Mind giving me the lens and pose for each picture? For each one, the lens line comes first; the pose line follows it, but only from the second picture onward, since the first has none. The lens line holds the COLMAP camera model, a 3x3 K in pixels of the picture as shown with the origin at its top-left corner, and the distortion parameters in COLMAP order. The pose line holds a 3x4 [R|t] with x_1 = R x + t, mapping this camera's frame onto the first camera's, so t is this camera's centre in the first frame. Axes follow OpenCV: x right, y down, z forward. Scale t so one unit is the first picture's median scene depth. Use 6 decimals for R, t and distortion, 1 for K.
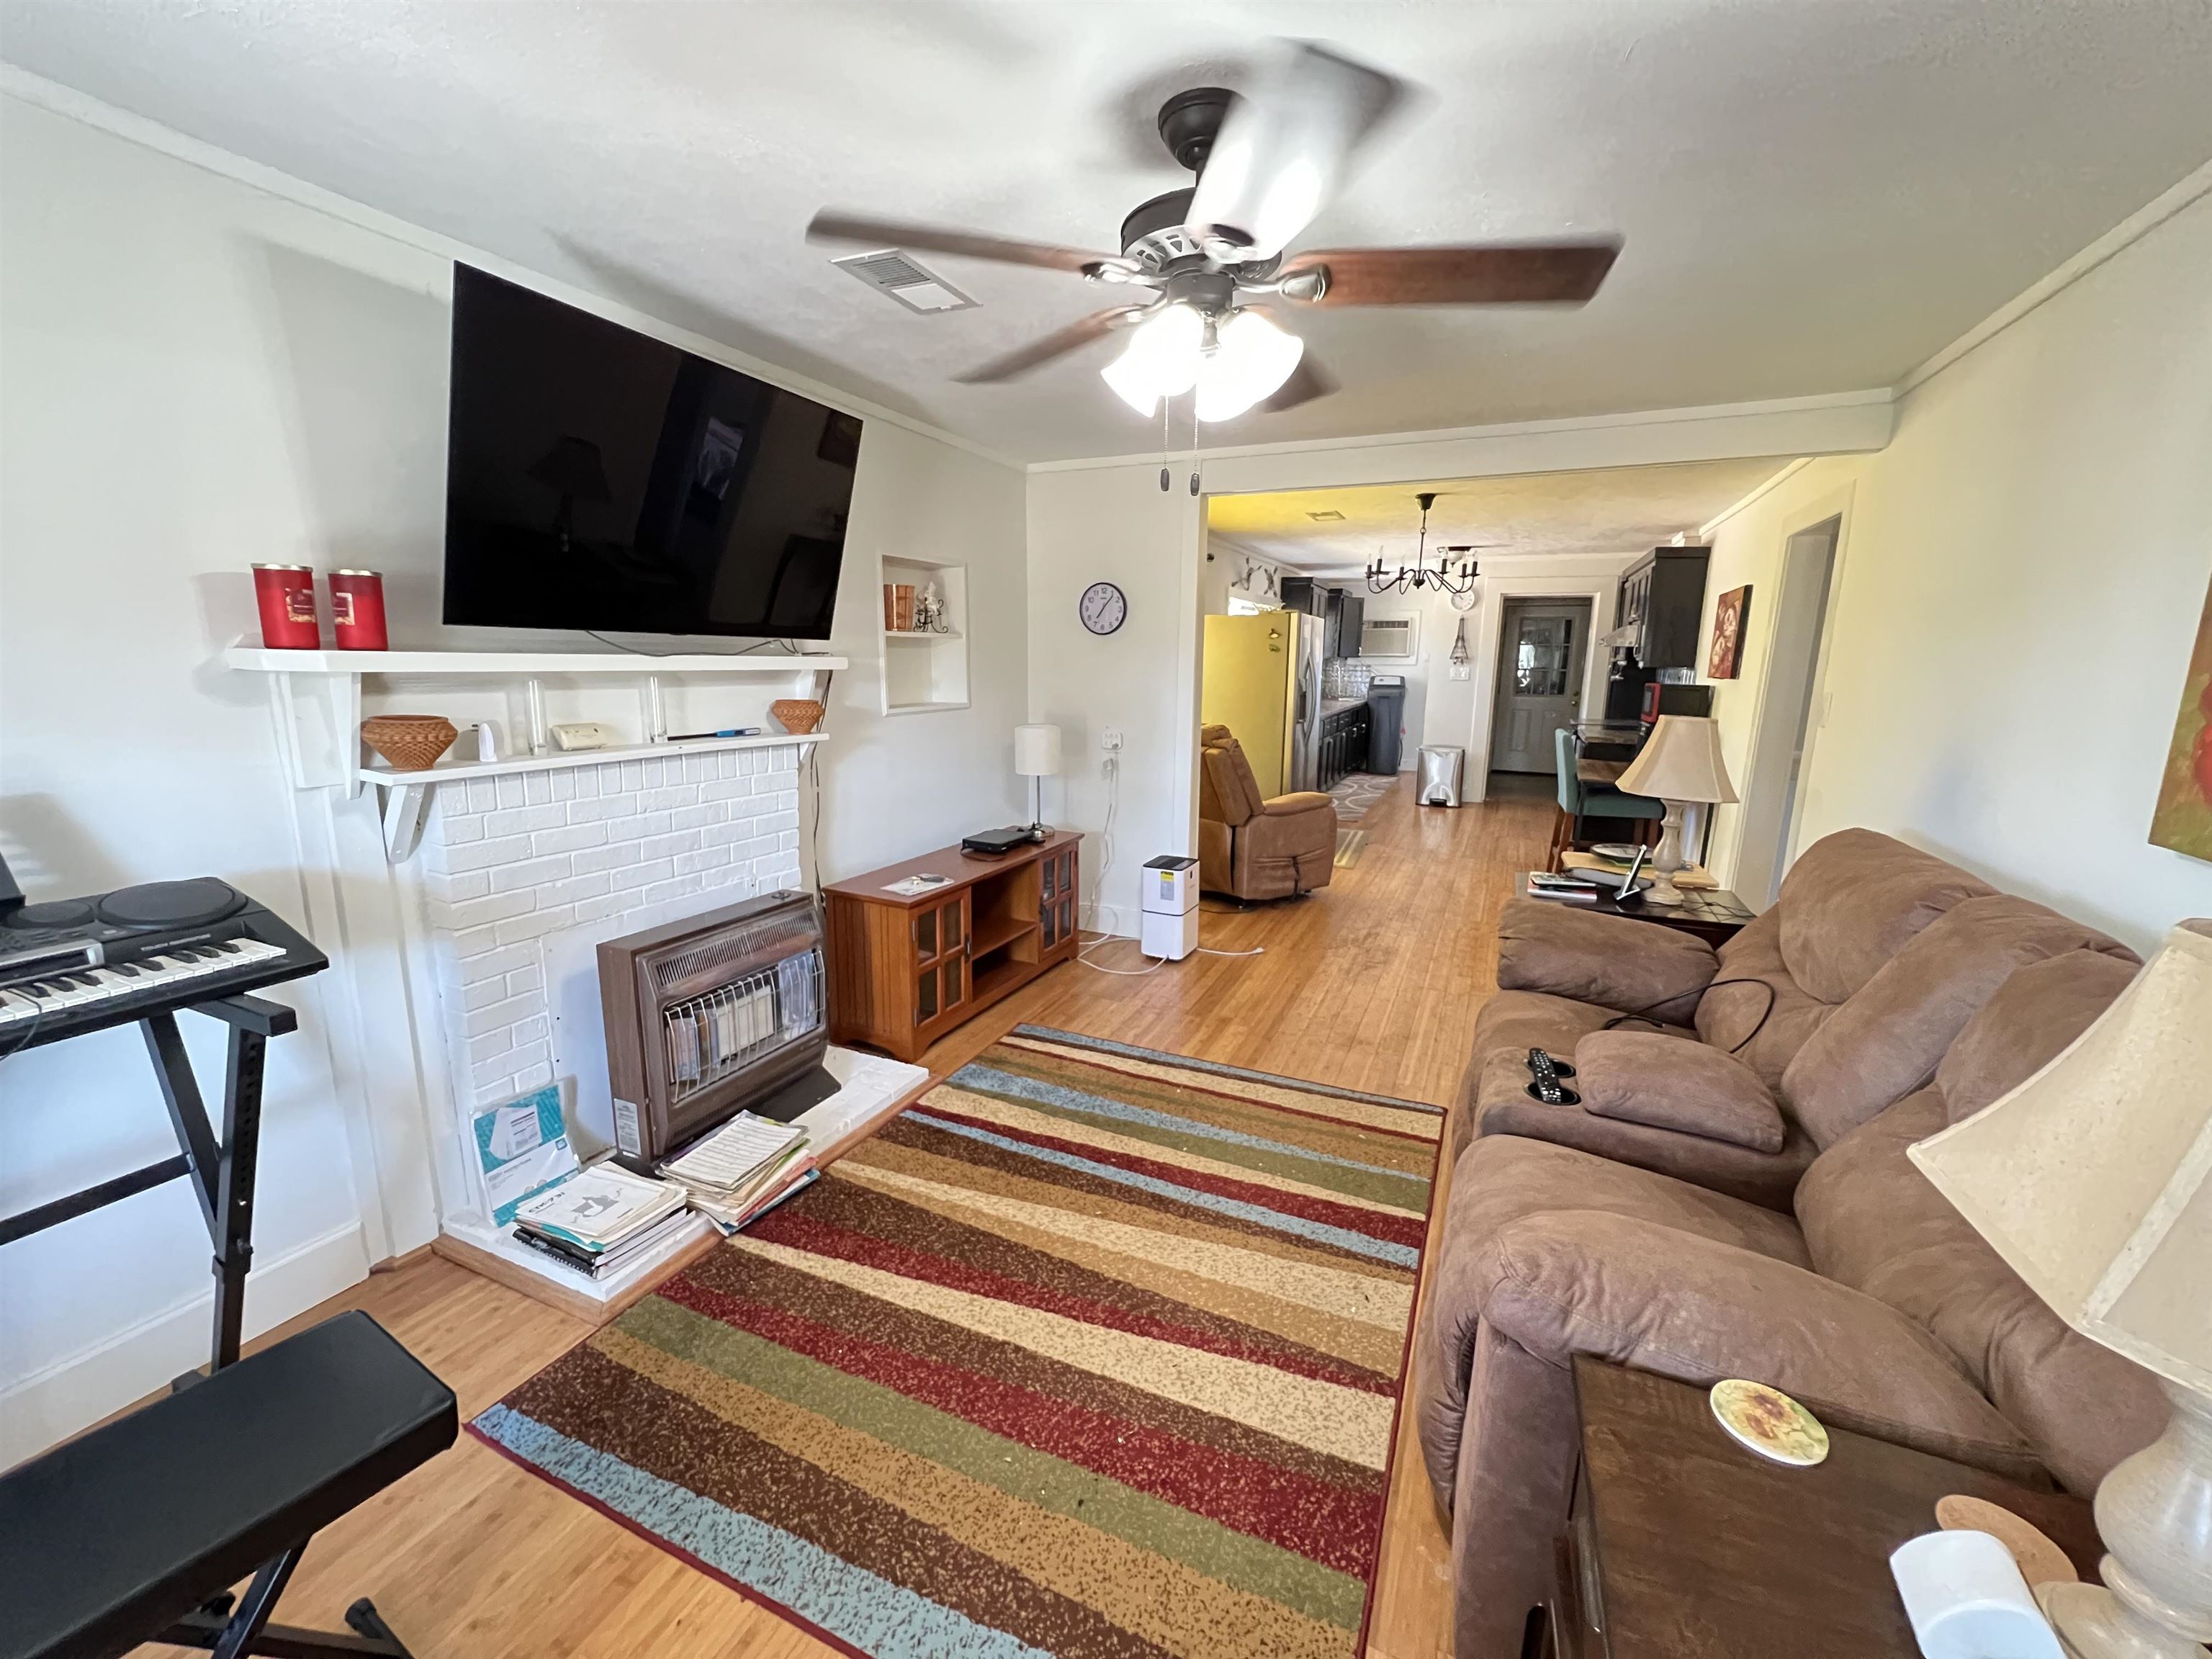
lens RADIAL K [[893.2, 0, 1102.5], [0, 893.2, 825.8], [0, 0, 1]] dist [0.002590, 0.000049]
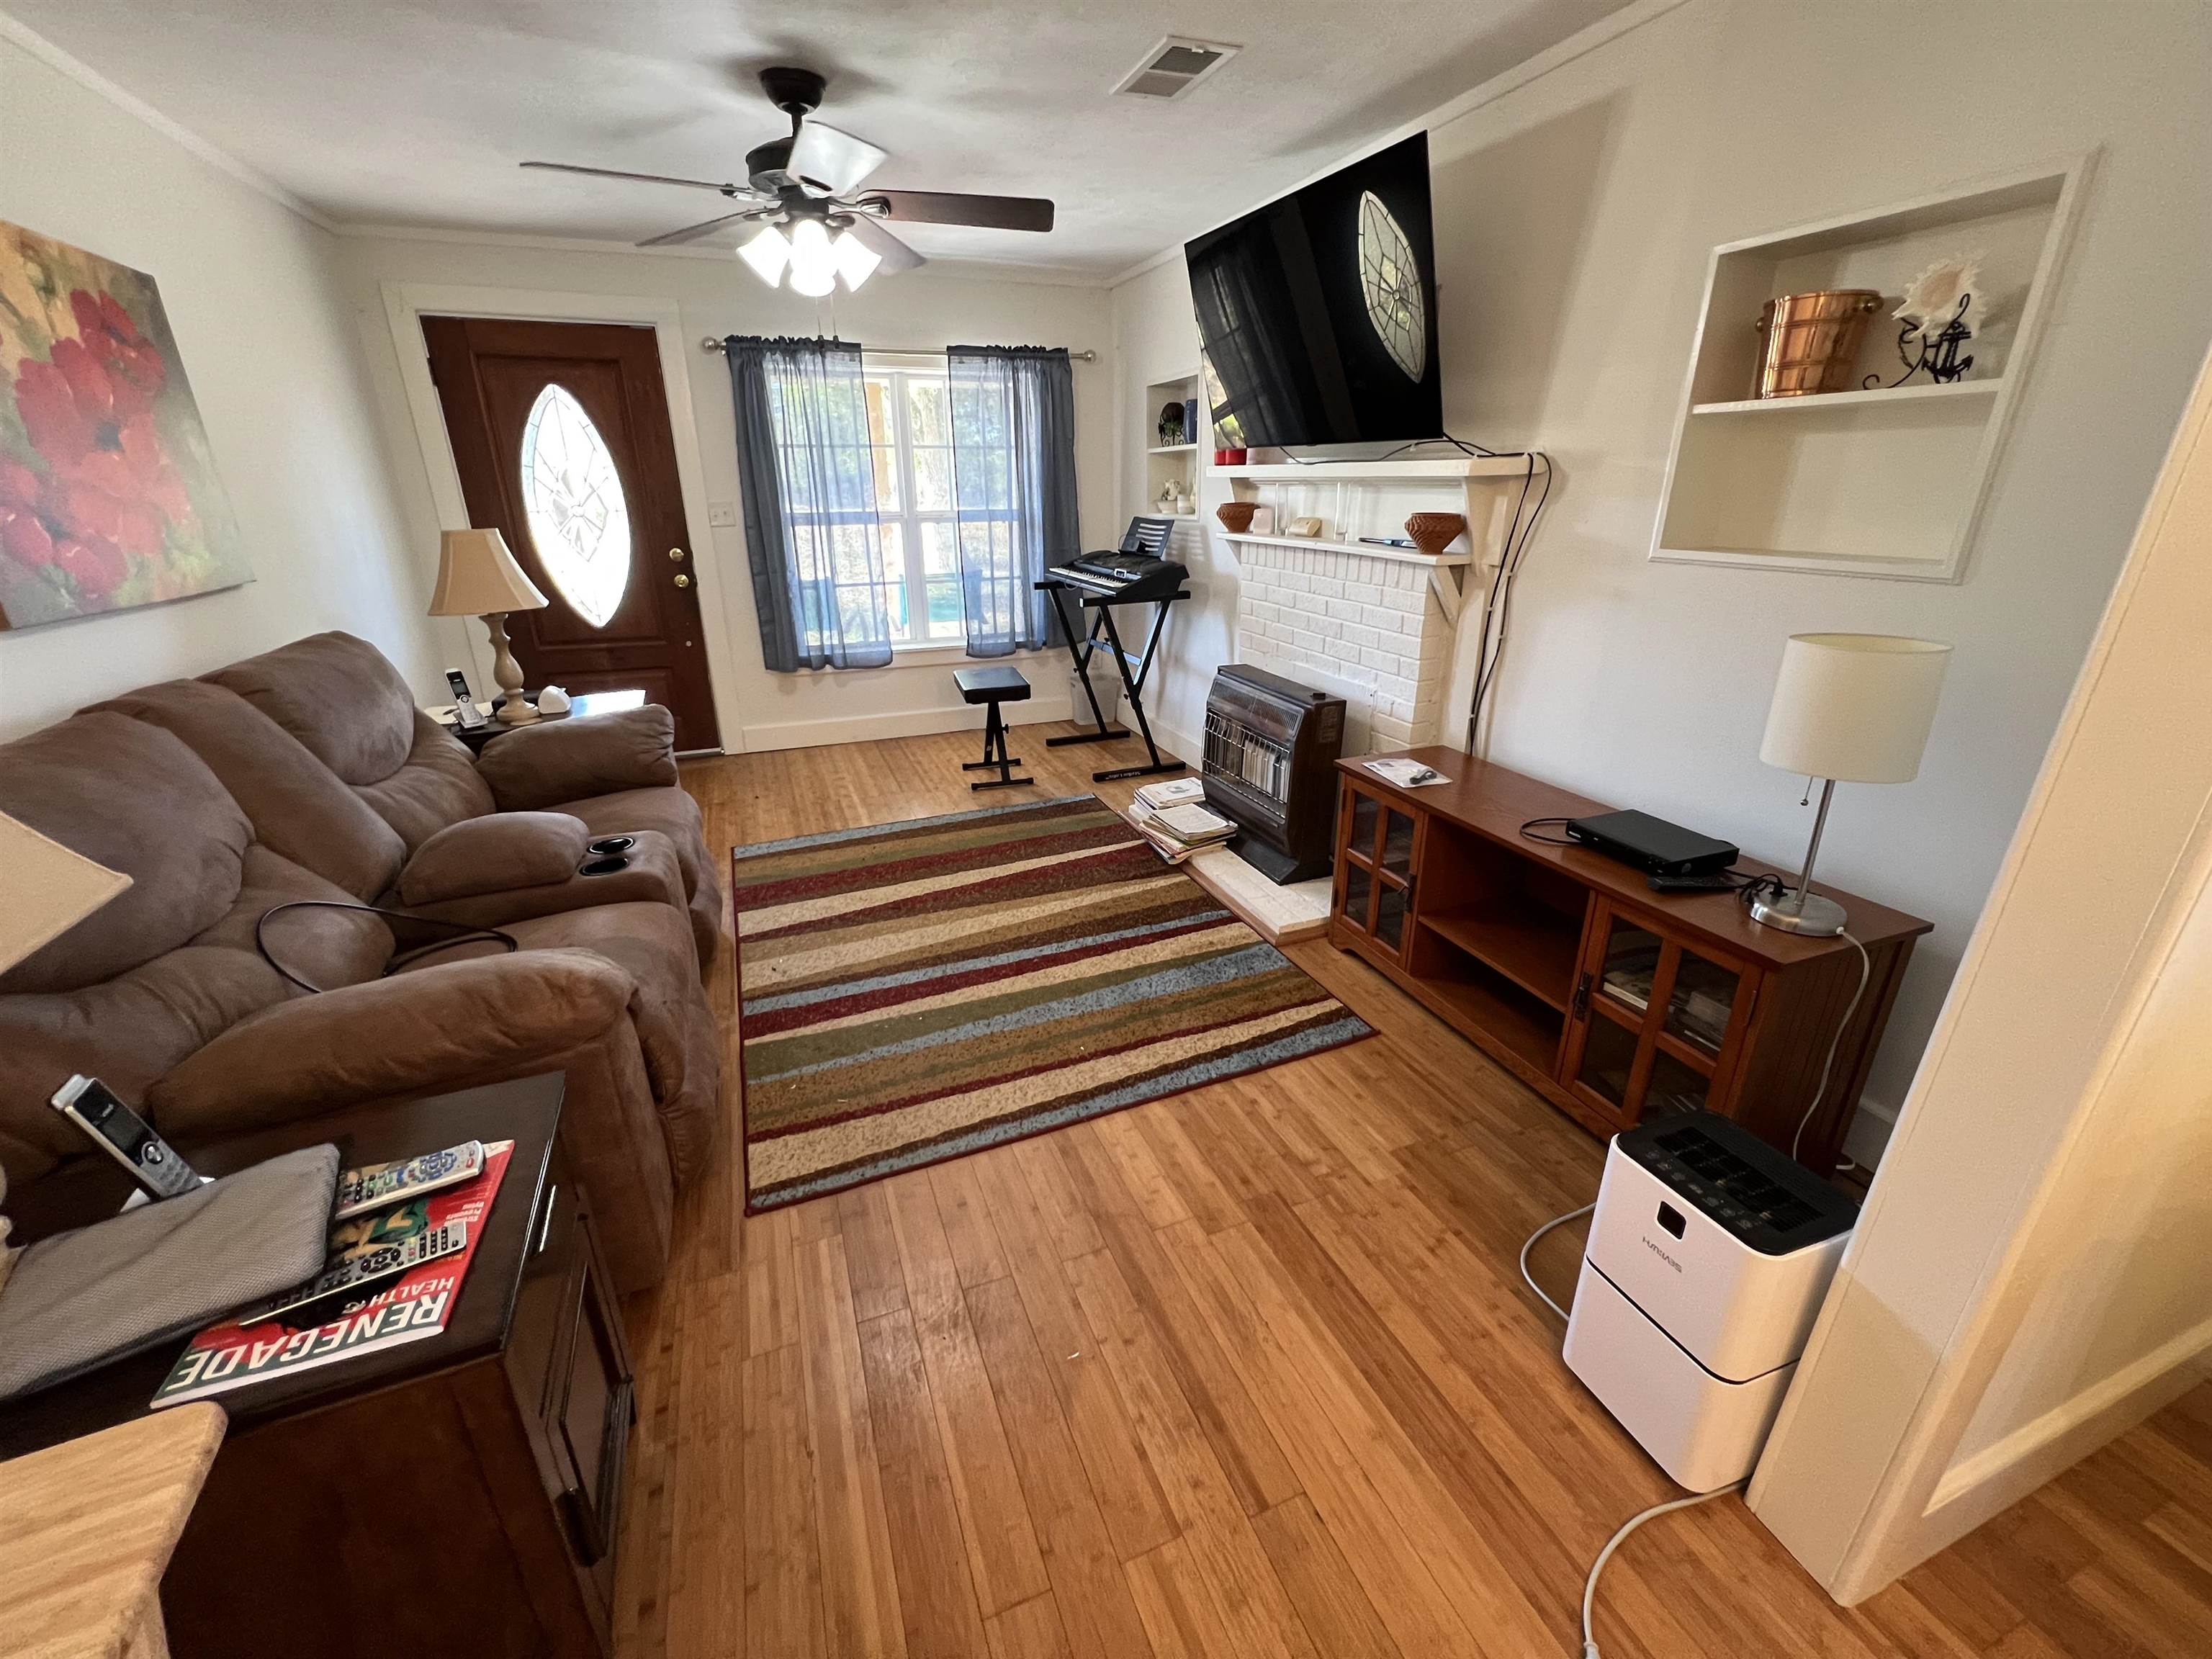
lens RADIAL K [[893.2, 0, 1100.9], [0, 893.2, 833.2], [0, 0, 1]] dist [0.002590, 0.000049]
pose [[-0.691570, 0.258900, -0.674315, 0.594169], [-0.135467, 0.870500, 0.473158, -0.253973], [0.709492, 0.418570, -0.566939, 1.488794]]
